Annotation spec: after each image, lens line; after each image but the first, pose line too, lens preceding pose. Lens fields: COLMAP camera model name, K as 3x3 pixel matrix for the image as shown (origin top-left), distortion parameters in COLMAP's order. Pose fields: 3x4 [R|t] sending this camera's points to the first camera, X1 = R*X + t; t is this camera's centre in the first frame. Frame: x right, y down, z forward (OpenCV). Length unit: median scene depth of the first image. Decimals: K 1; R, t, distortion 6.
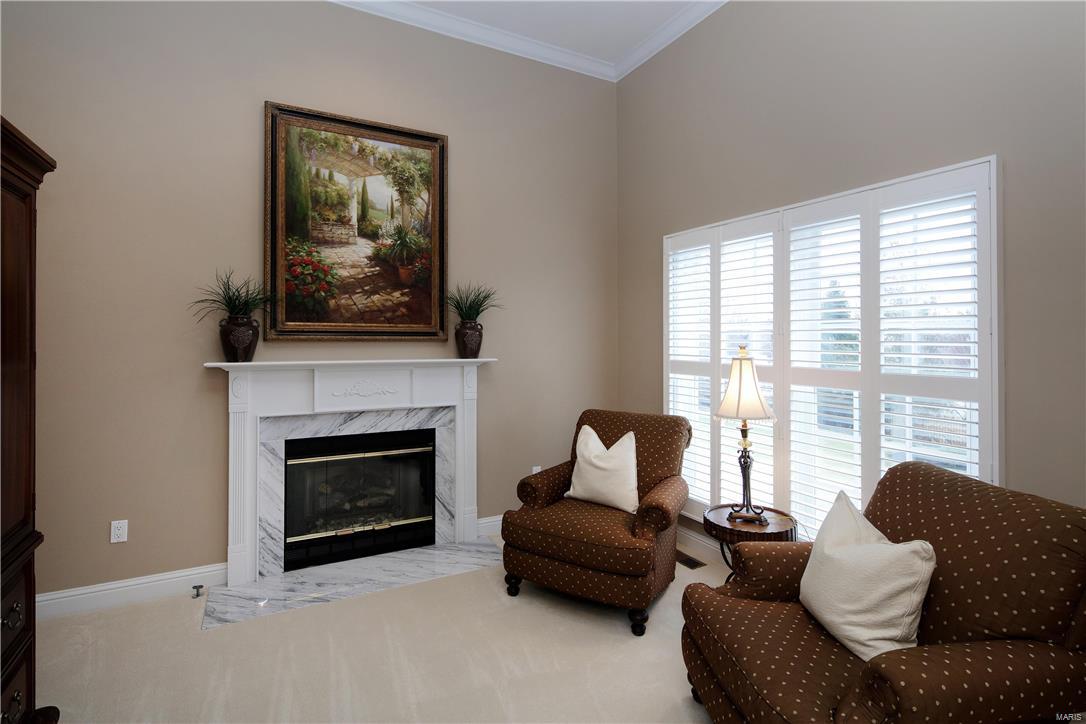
lens RADIAL K [[526.0, 0, 569.5], [0, 526.0, 335.2], [0, 0, 1]] dist [0.001860, -0.001990]
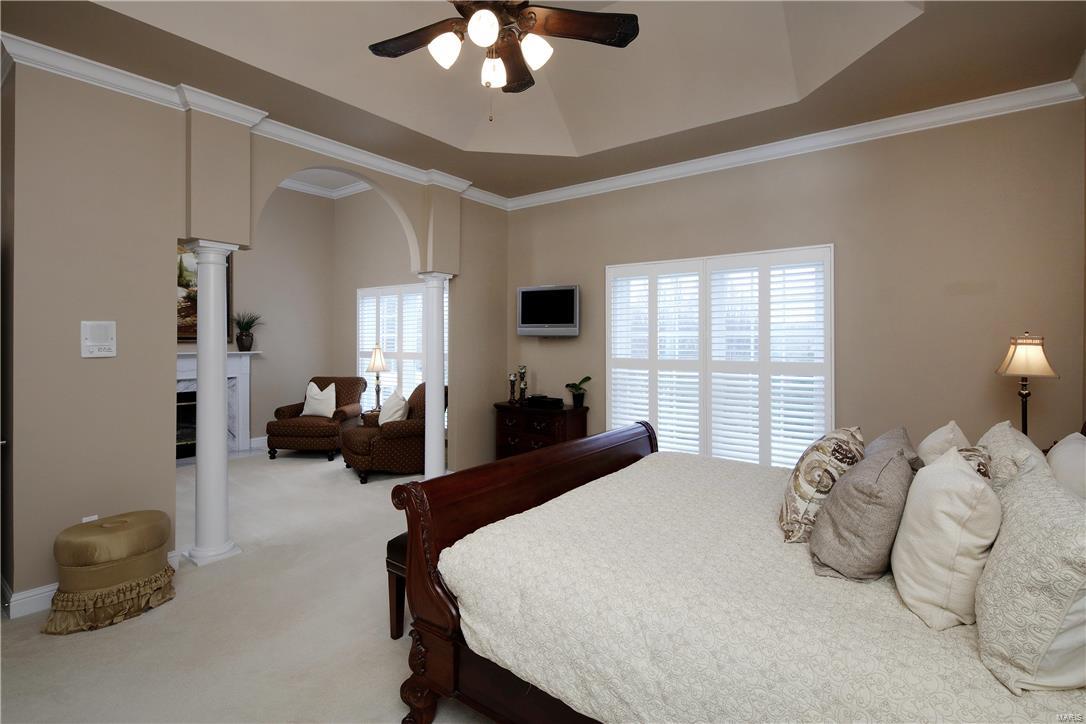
lens RADIAL K [[526.0, 0, 561.1], [0, 526.0, 334.1], [0, 0, 1]] dist [0.001860, -0.001990]
pose [[0.916492, 0.001521, 0.400051, 0.096444], [0.000970, 0.999981, -0.006023, -0.005951], [-0.400053, 0.005908, 0.916473, -1.242858]]
